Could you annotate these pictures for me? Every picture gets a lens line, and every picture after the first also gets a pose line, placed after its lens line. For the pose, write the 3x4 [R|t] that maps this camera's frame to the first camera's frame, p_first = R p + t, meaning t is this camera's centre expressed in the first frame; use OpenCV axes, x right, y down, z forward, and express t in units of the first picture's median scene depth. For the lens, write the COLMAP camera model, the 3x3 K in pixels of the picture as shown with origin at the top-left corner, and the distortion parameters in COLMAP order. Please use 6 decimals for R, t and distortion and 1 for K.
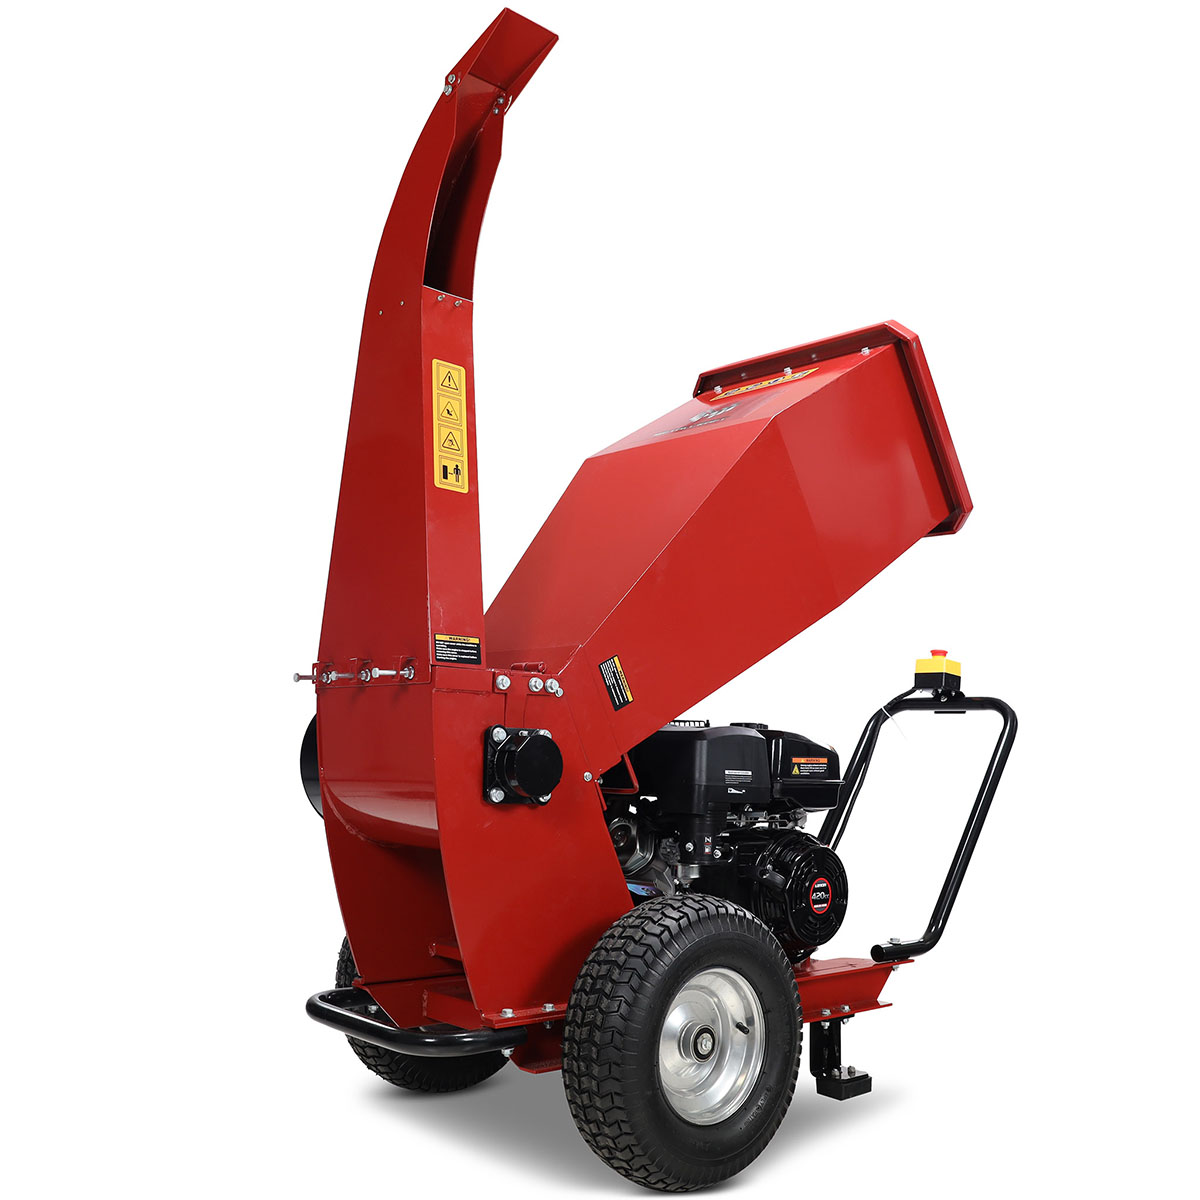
lens RADIAL K [[1230.2, 0, 600.0], [0, 1230.2, 600.0], [0, 0, 1]] dist [-0.065244, 0.006251]
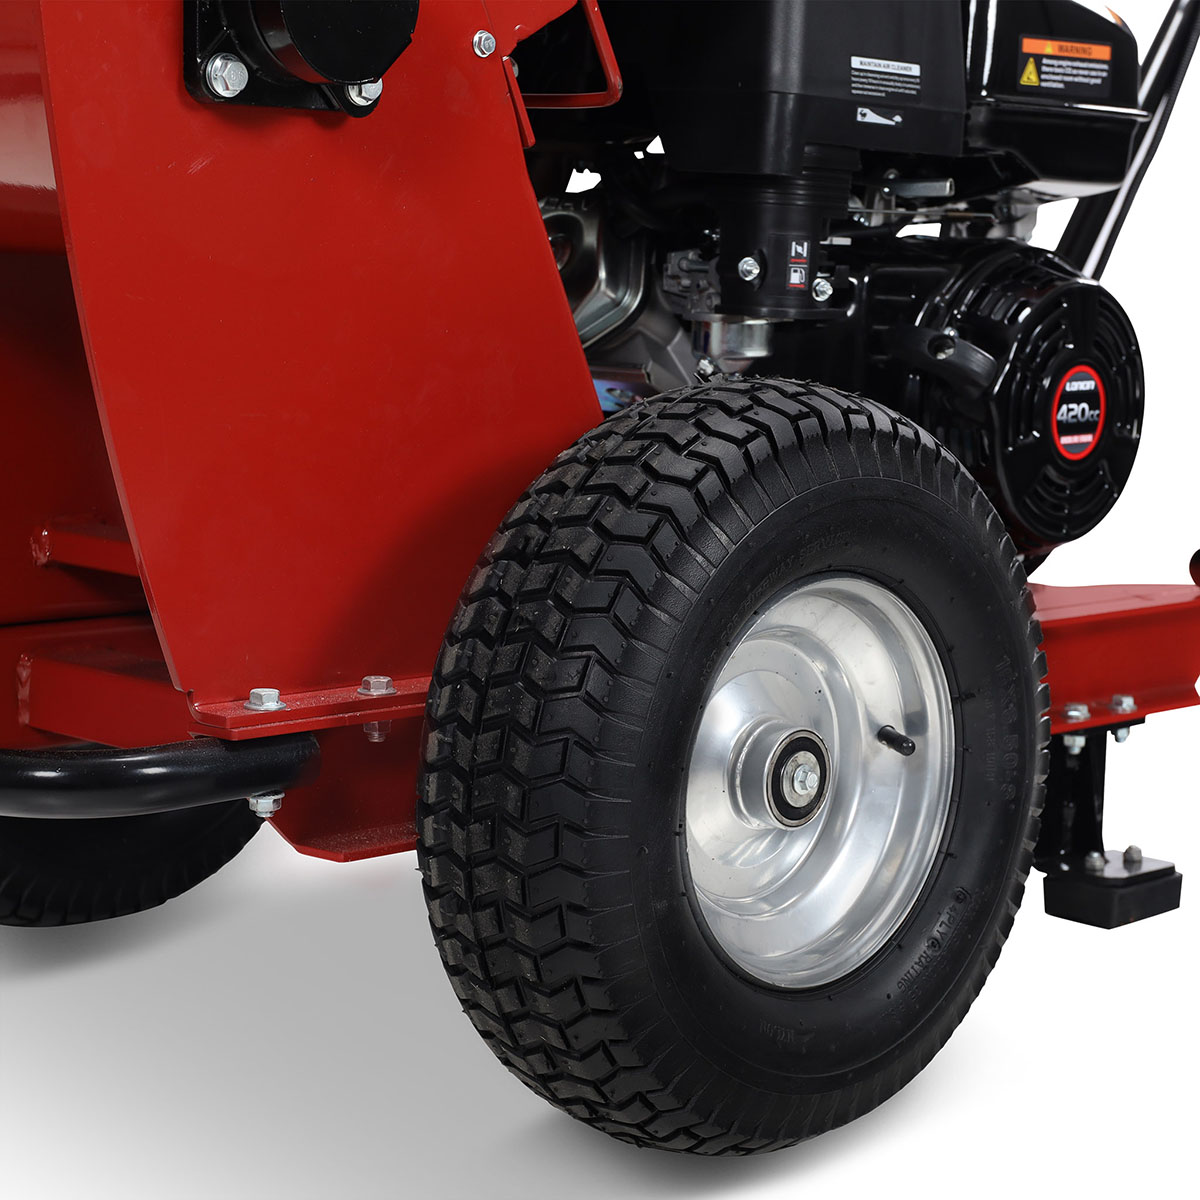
lens RADIAL K [[2637.1, 0, 600.0], [0, 2637.1, 600.0], [0, 0, 1]] dist [0.029674, -0.822099]
pose [[0.995834, -0.004544, 0.091073, -0.047034], [-0.018122, 0.968974, 0.246497, 0.115094], [-0.089367, -0.247121, 0.964855, 0.246783]]
